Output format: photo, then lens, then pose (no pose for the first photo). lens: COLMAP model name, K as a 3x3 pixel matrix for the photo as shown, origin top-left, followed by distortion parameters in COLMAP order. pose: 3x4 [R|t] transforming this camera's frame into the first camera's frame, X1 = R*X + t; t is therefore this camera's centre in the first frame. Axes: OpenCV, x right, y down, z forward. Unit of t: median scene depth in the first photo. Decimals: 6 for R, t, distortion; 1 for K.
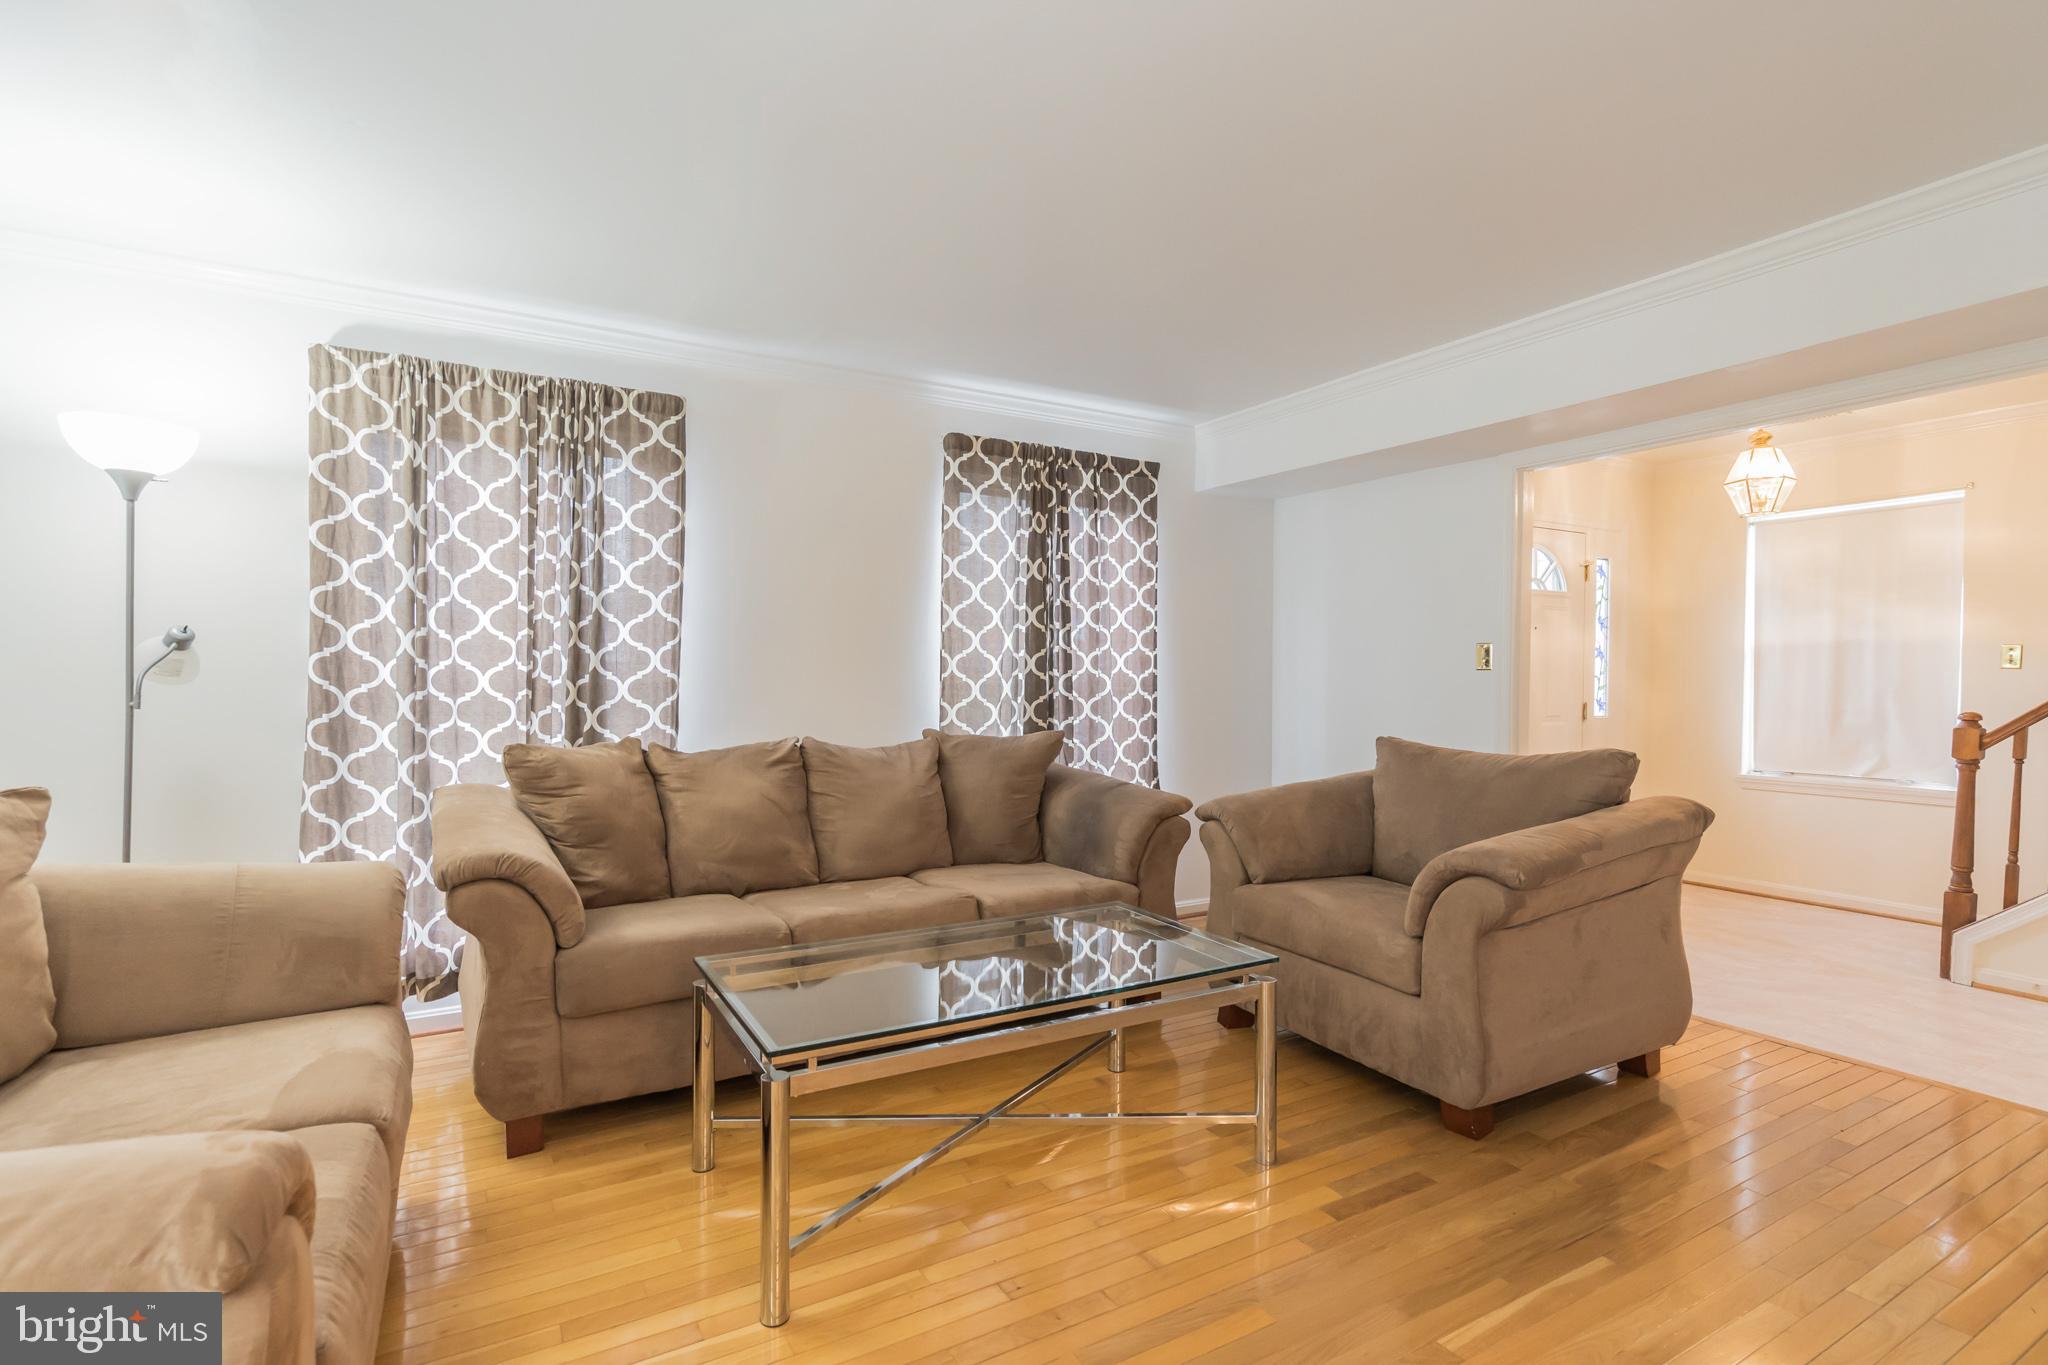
lens RADIAL K [[934.6, 0, 1026.6], [0, 934.6, 684.5], [0, 0, 1]] dist [0.002795, 0.000034]
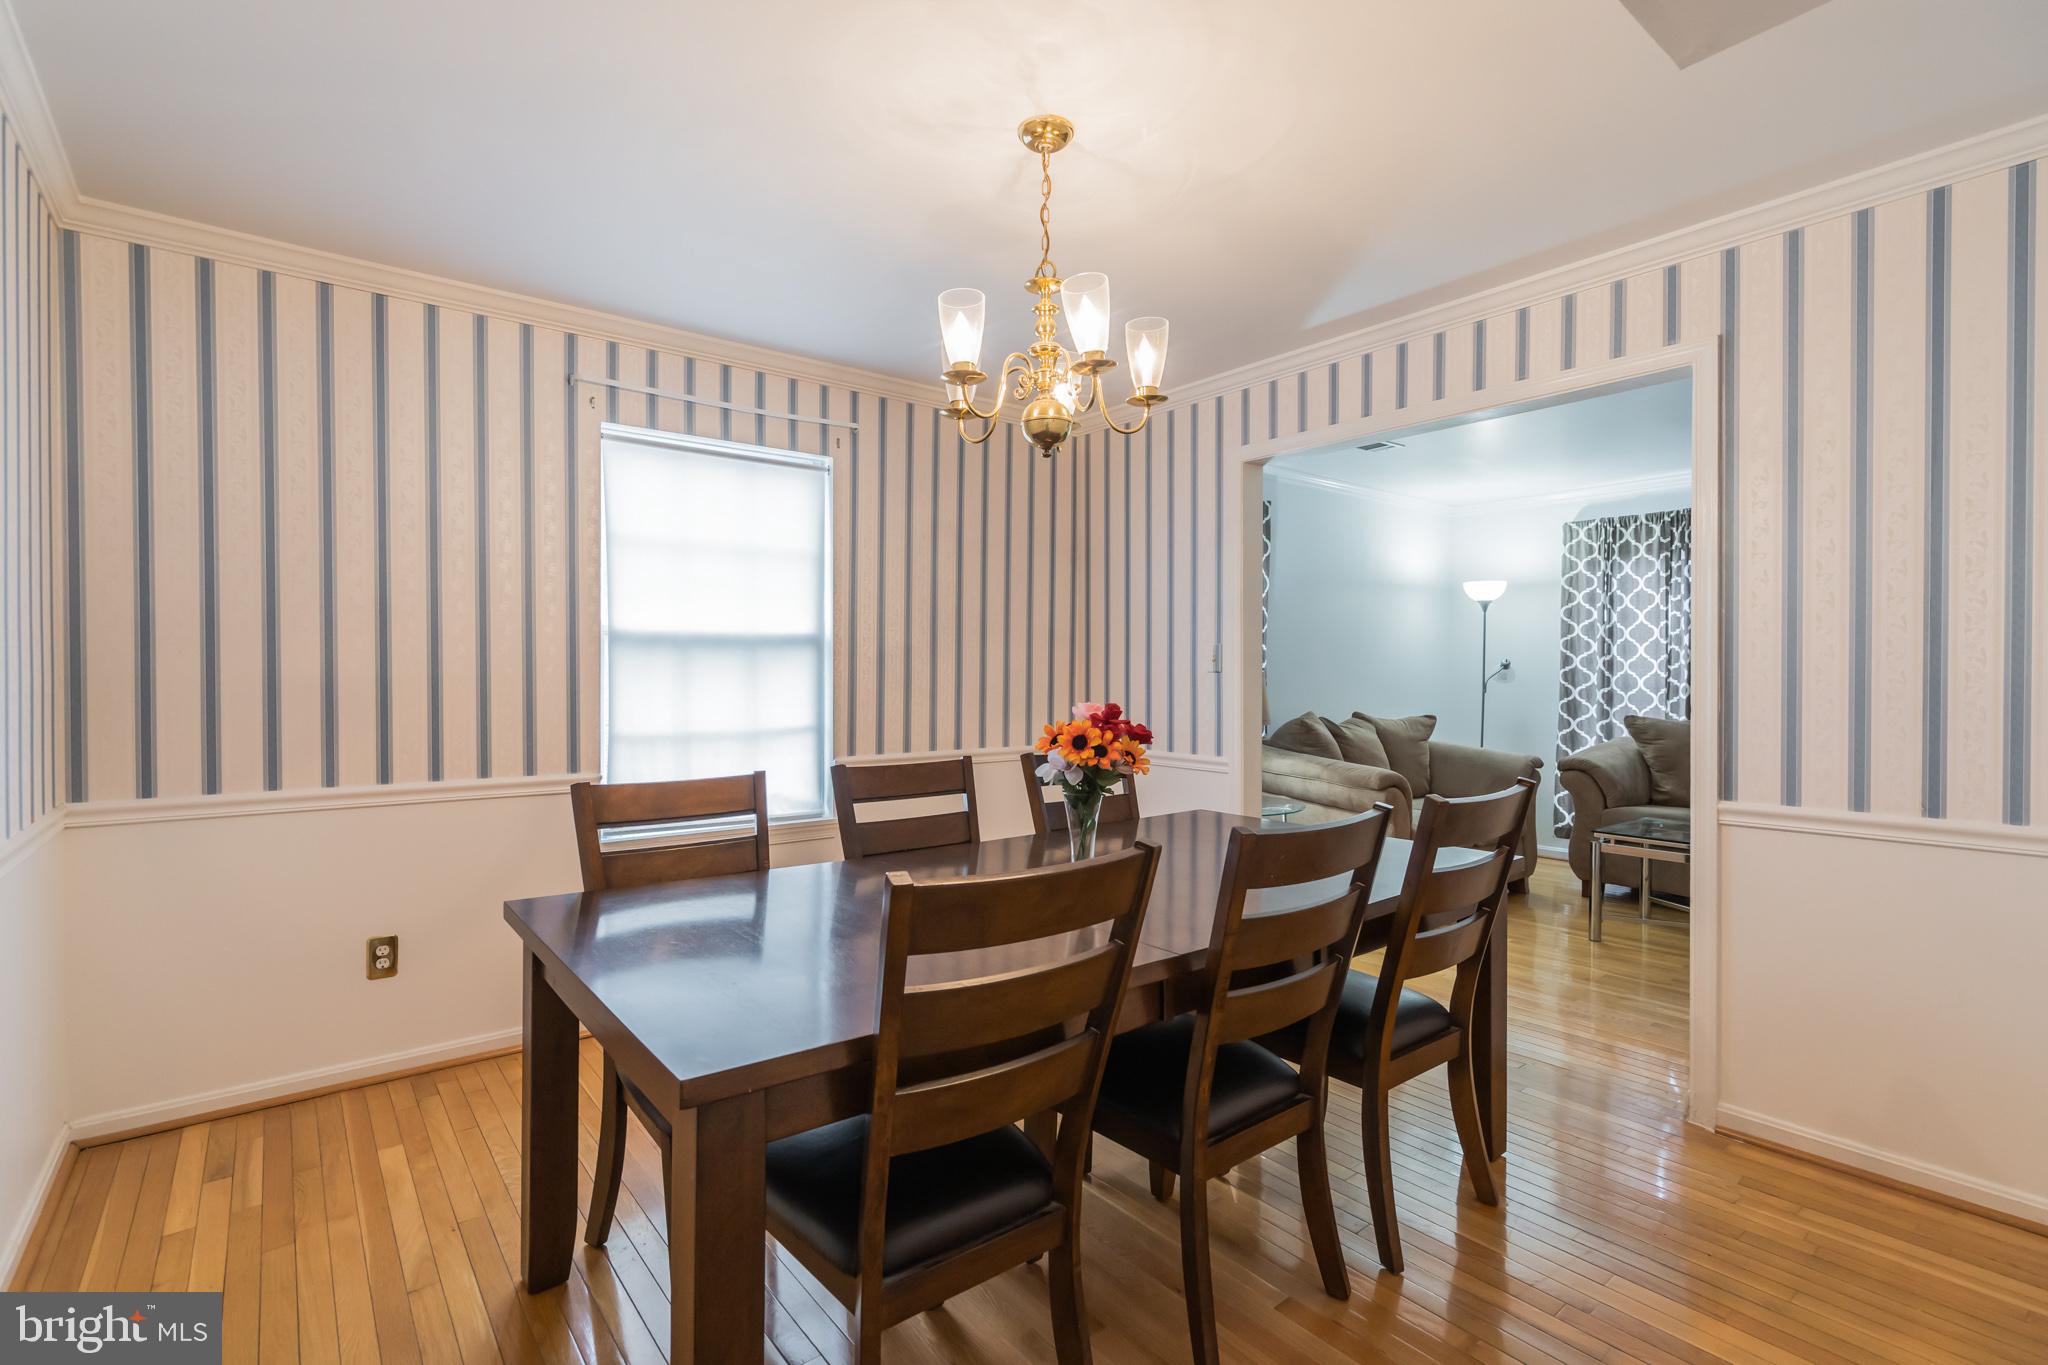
lens RADIAL K [[934.6, 0, 1022.0], [0, 934.6, 675.6], [0, 0, 1]] dist [0.002795, 0.000034]
pose [[0.140848, -0.004149, -0.990023, 1.119570], [-0.011205, 0.999920, -0.005784, 0.006279], [0.989968, 0.011908, 0.140790, -0.489694]]
